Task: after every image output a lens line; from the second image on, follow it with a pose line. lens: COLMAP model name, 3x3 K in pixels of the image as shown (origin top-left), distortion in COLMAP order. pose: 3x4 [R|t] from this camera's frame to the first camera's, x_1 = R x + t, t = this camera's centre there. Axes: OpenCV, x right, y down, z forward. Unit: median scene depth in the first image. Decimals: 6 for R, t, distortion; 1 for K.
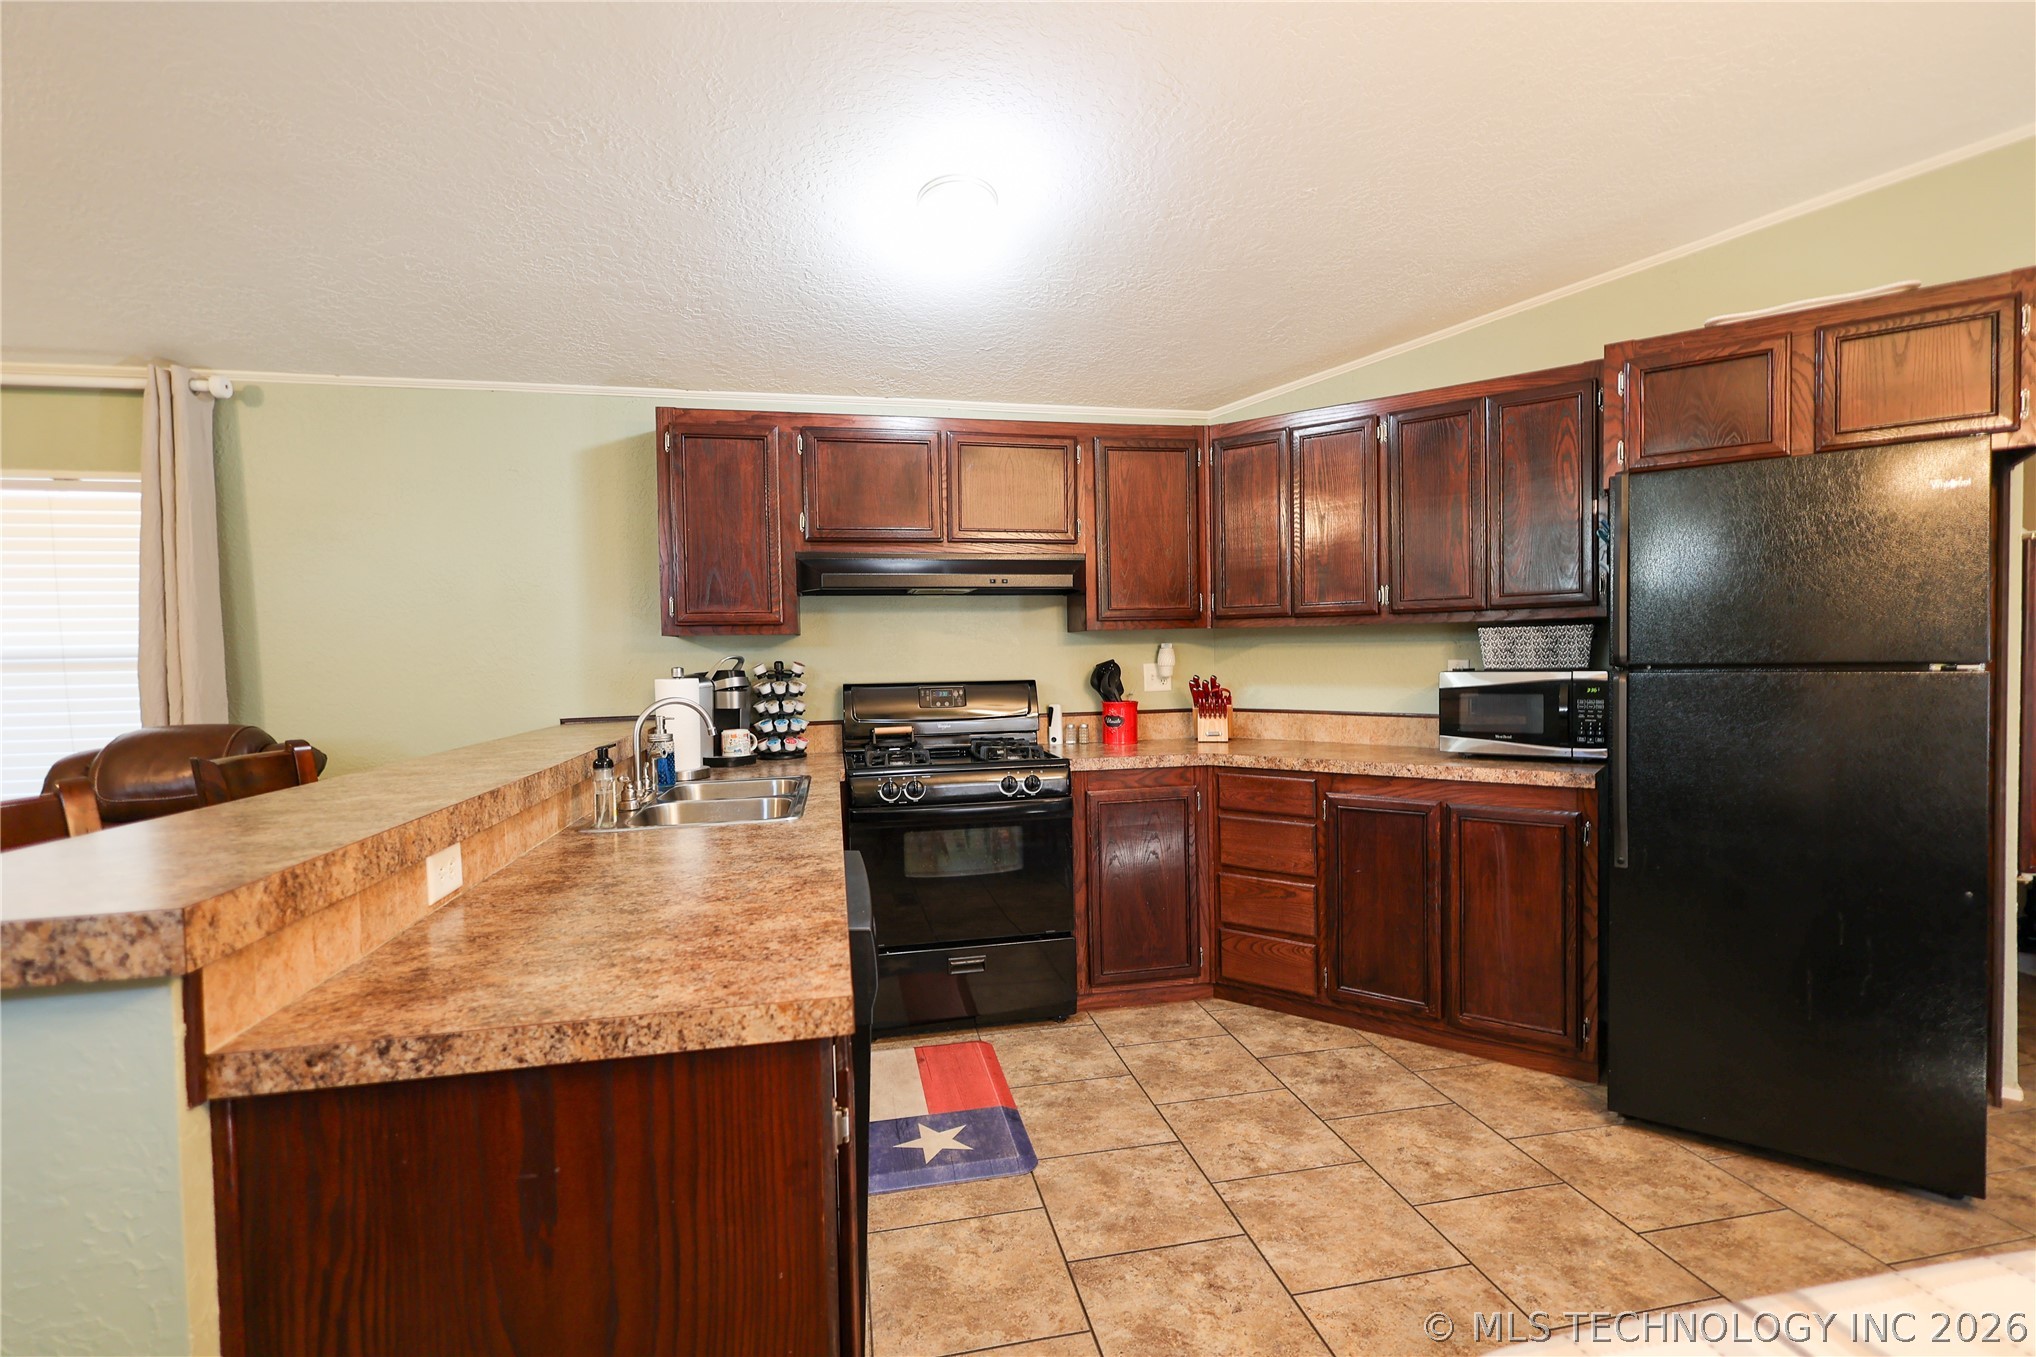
lens RADIAL K [[951.9, 0, 1024.9], [0, 951.9, 677.9], [0, 0, 1]] dist [-0.002351, 0.000513]
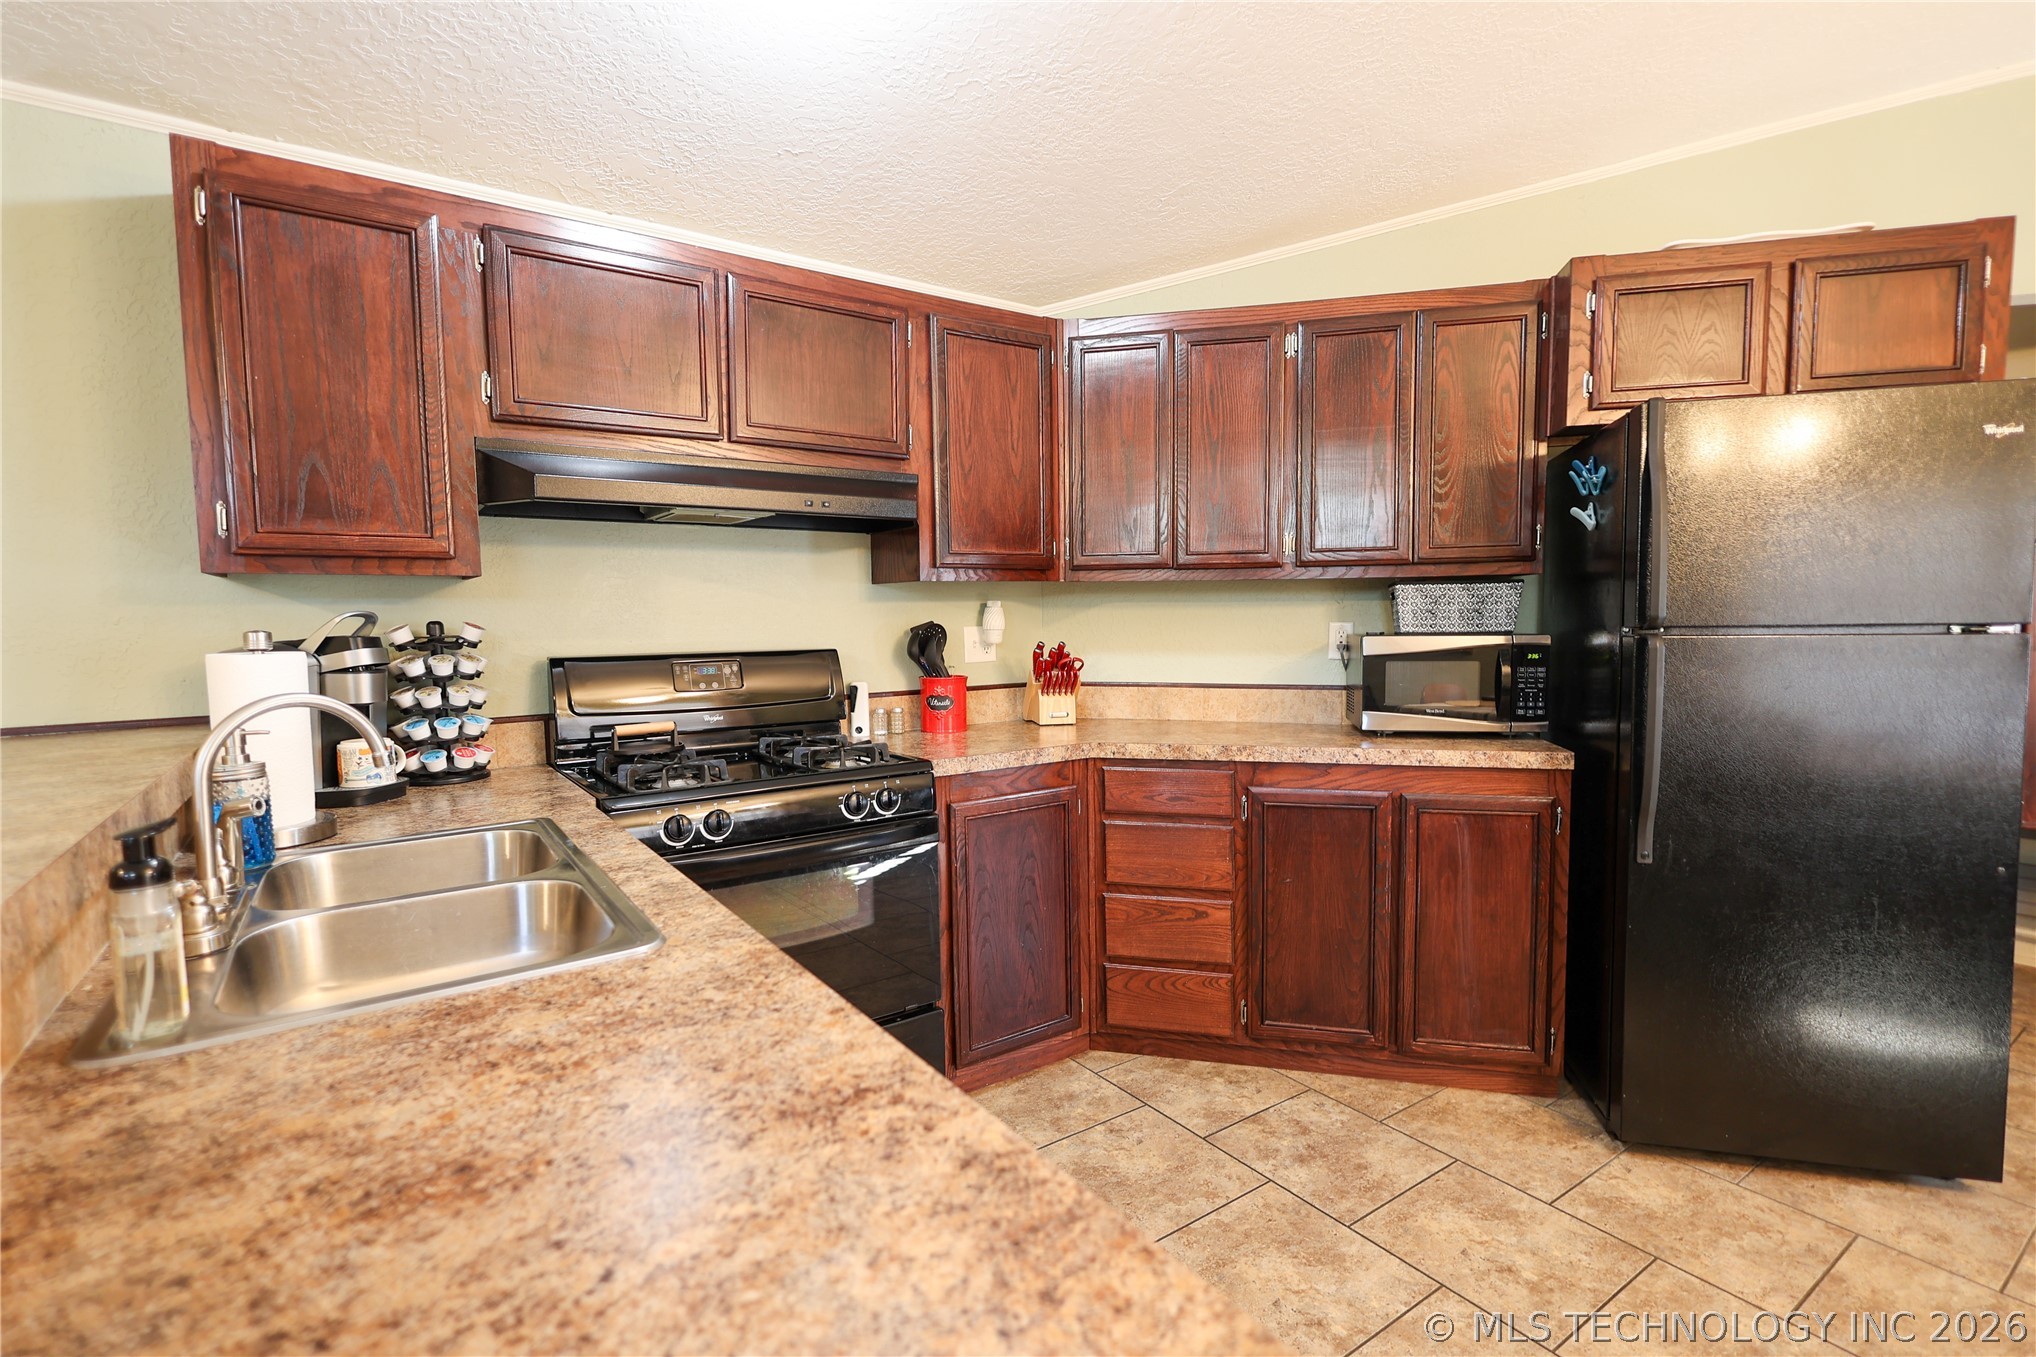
lens RADIAL K [[951.9, 0, 1013.6], [0, 951.9, 680.2], [0, 0, 1]] dist [-0.002351, 0.000513]
pose [[0.919666, -0.020662, 0.392158, -0.170657], [0.005588, 0.999202, 0.039541, -0.002220], [-0.392663, -0.034173, 0.919047, 0.323173]]
